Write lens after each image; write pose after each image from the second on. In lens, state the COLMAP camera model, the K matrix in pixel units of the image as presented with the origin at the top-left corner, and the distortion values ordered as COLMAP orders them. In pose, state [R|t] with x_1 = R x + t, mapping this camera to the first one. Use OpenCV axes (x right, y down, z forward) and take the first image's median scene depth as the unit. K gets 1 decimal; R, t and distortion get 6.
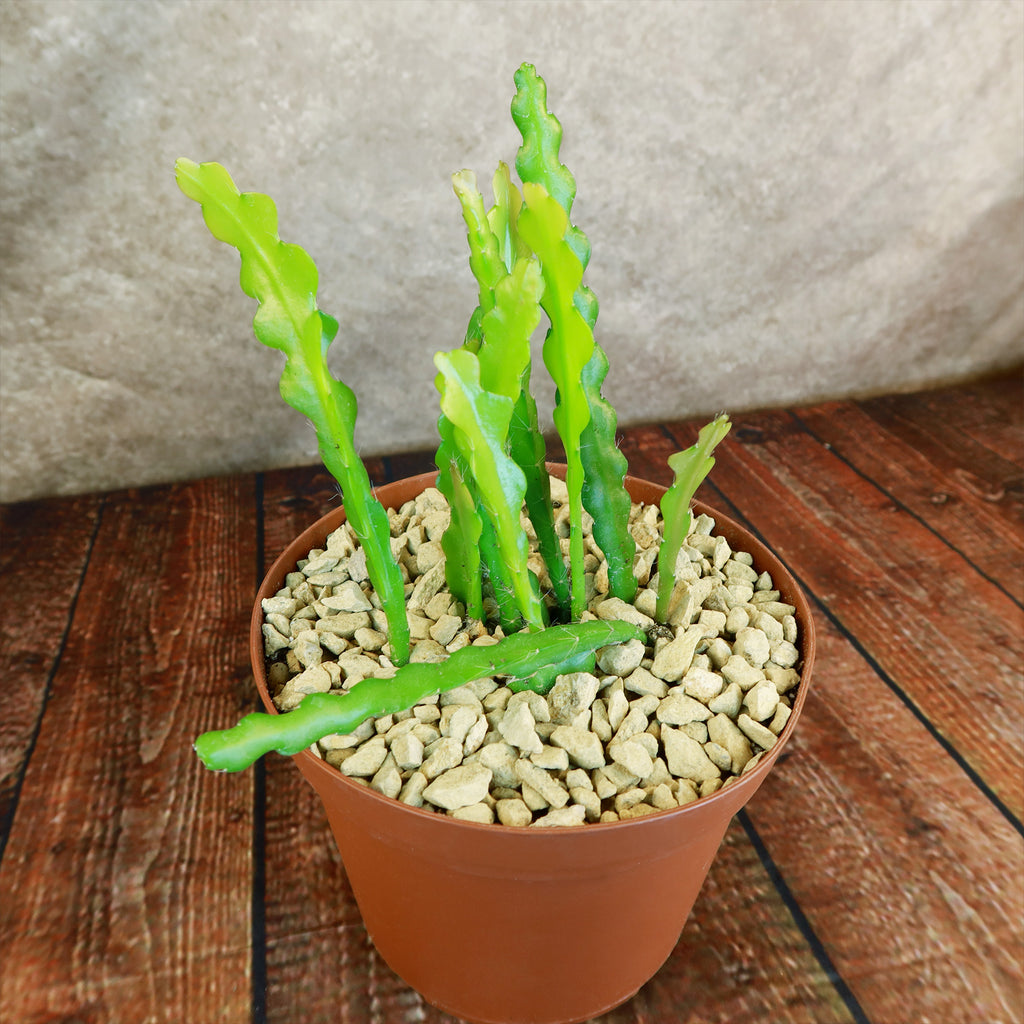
lens RADIAL K [[1060.7, 0, 515.1], [0, 1060.7, 493.7], [0, 0, 1]] dist [-0.038080, 0.031513]
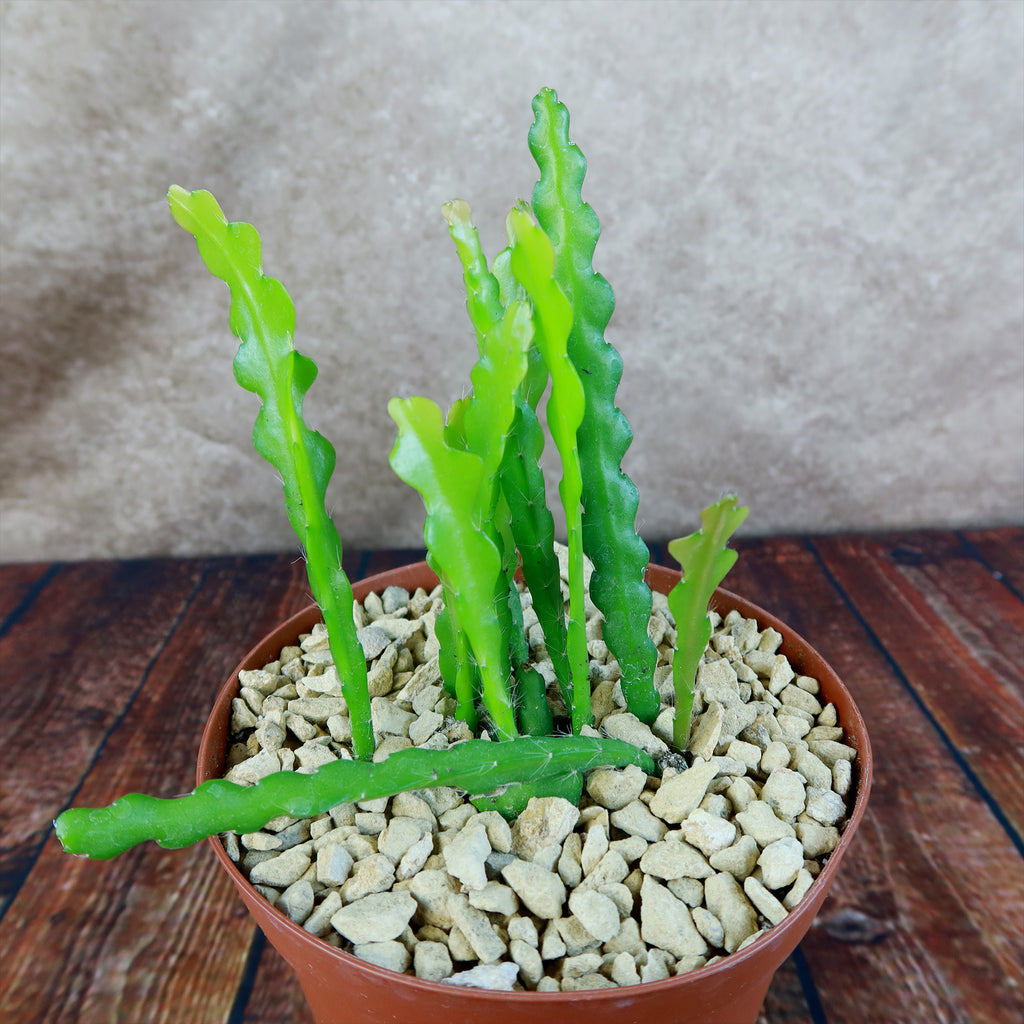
lens RADIAL K [[1060.7, 0, 515.1], [0, 1060.7, 493.7], [0, 0, 1]] dist [-0.038080, 0.031513]
pose [[0.976362, 0.071819, -0.203860, 0.101344], [-0.092438, 0.991321, -0.093480, 0.007657], [0.195377, 0.110114, 0.974527, 0.090389]]
